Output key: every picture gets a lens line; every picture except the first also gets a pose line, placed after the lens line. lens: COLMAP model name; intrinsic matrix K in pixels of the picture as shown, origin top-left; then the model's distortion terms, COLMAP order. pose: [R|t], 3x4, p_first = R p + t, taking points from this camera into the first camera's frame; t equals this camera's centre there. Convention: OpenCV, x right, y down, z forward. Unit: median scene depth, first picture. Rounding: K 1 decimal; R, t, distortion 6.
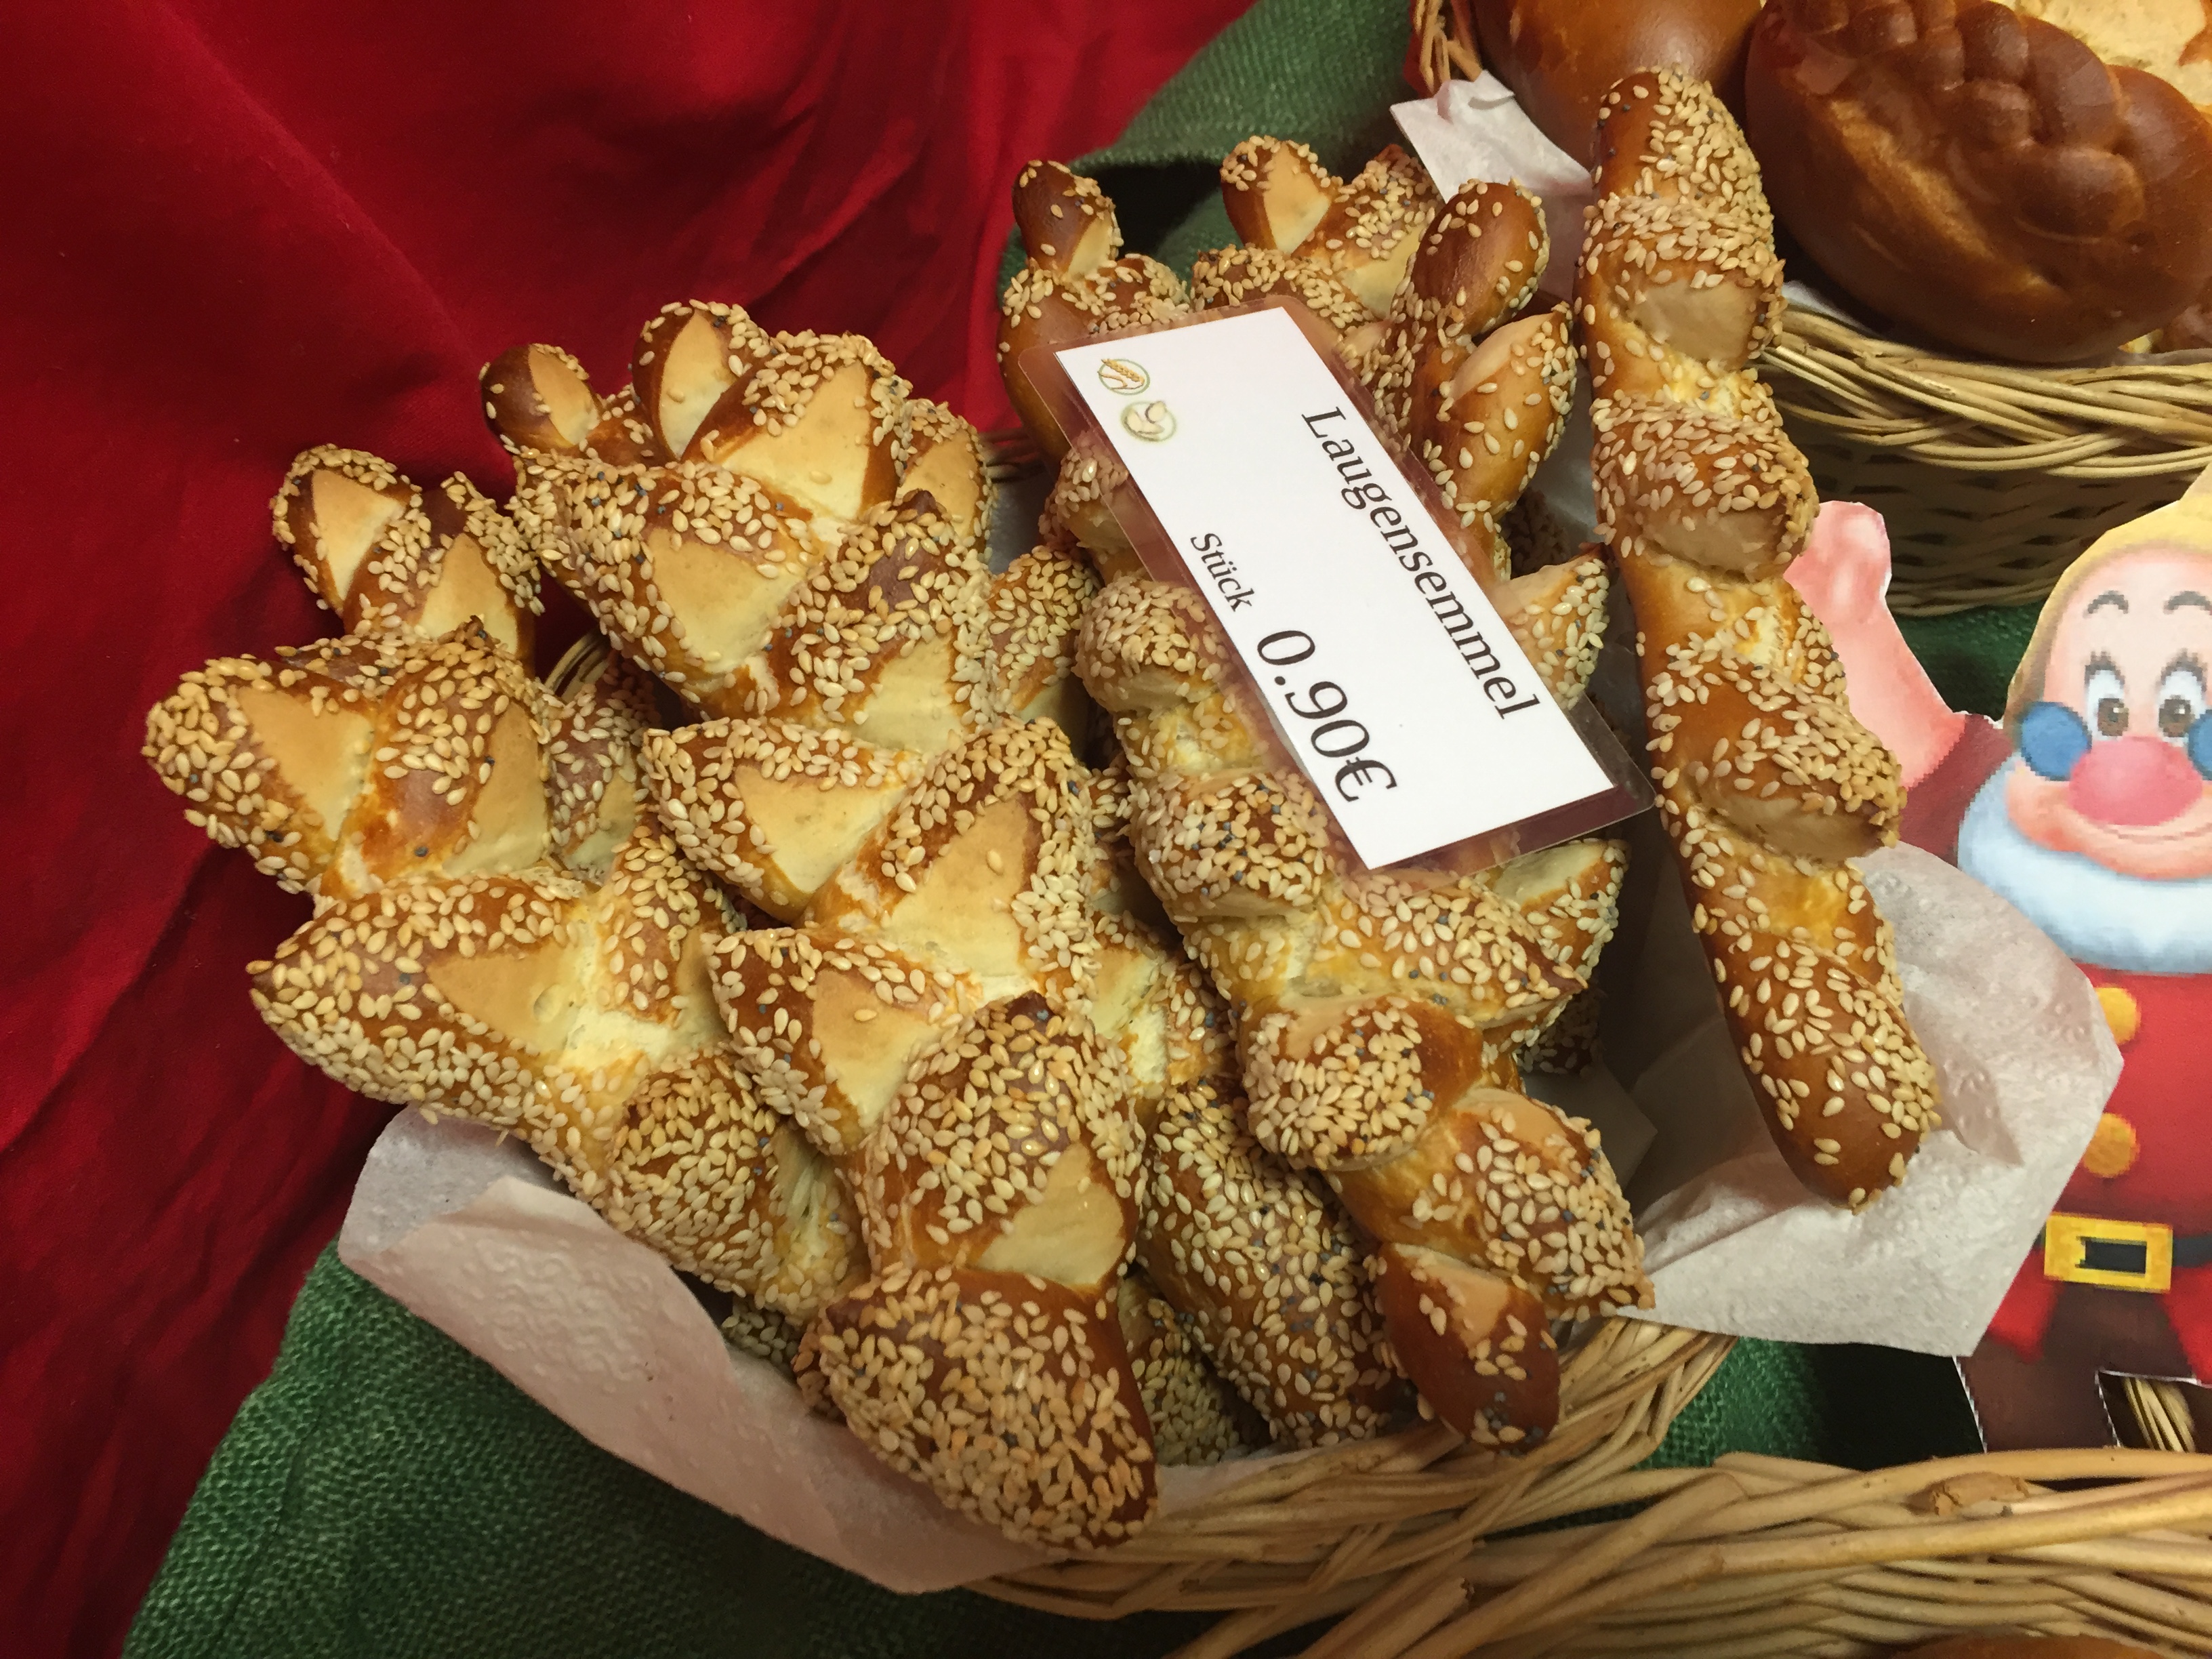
lens RADIAL K [[1957.6, 0, 1106.0], [0, 1957.6, 829.5], [0, 0, 1]] dist [0.074372, -0.002662]
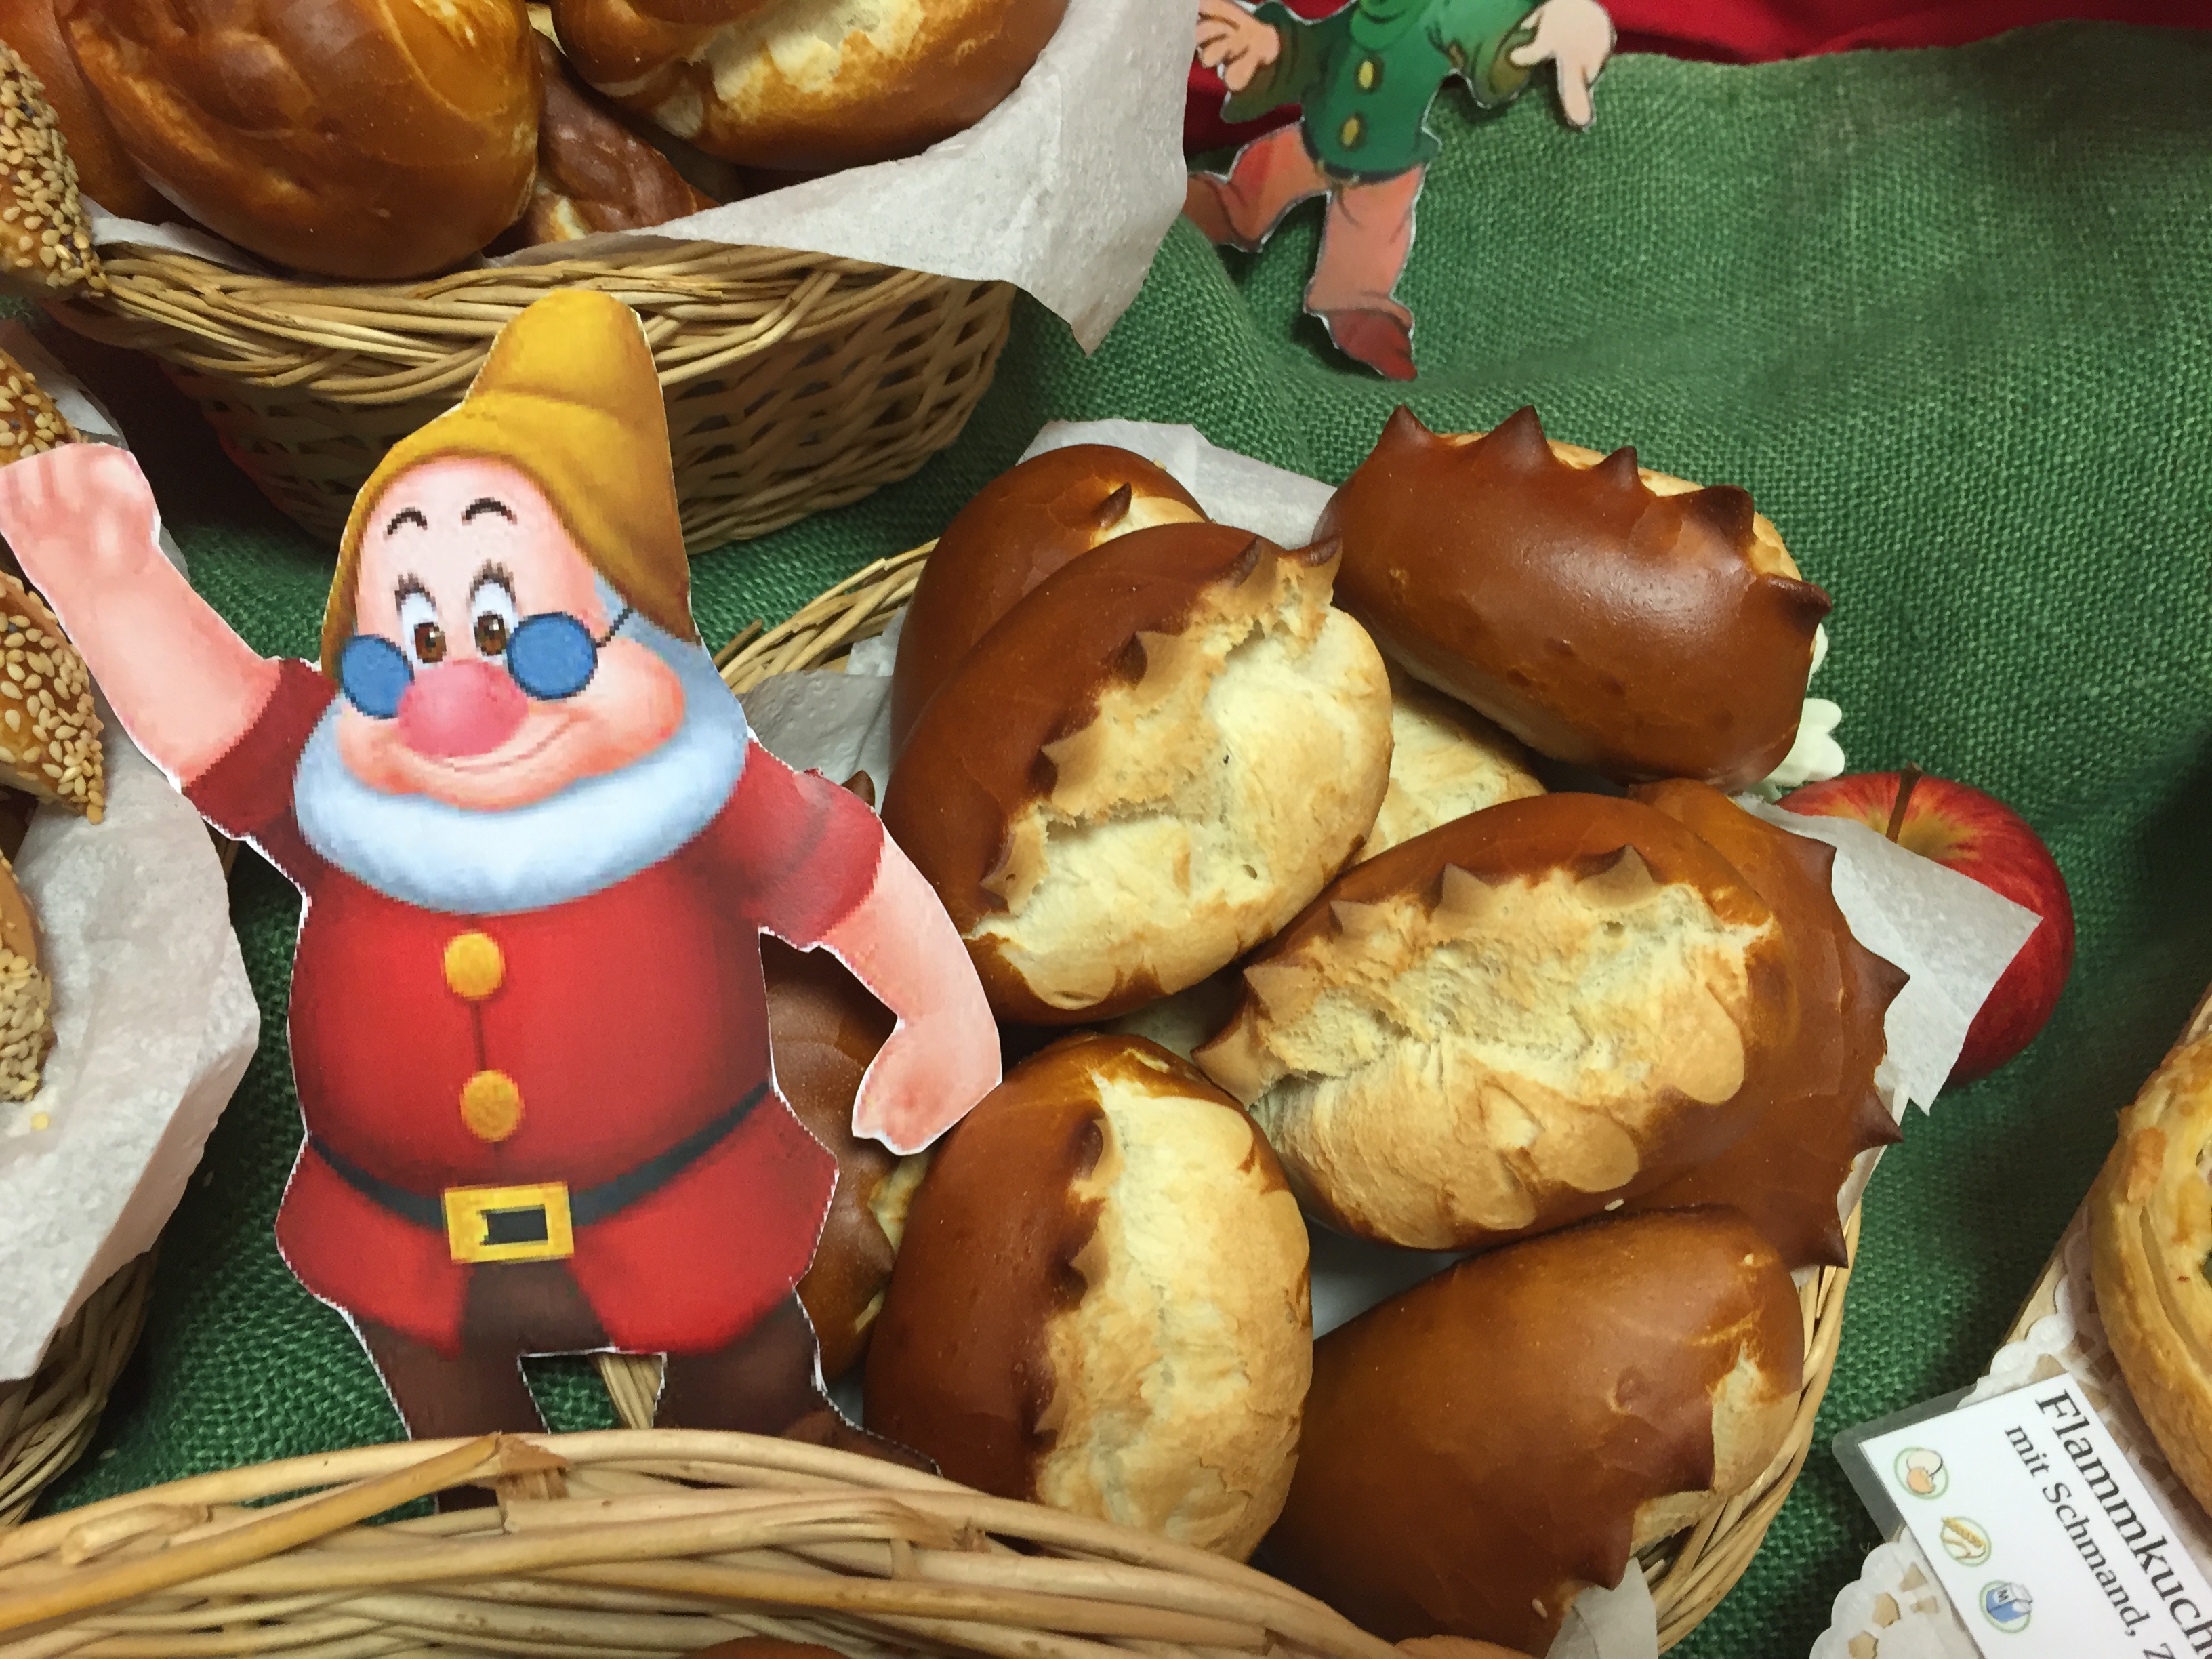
lens RADIAL K [[1957.6, 0, 1106.0], [0, 1957.6, 829.5], [0, 0, 1]] dist [0.074372, -0.002662]
pose [[0.989517, -0.140579, 0.033065, 0.769200], [0.142061, 0.988703, -0.047811, 0.116563], [-0.025970, 0.052007, 0.998309, 0.085931]]
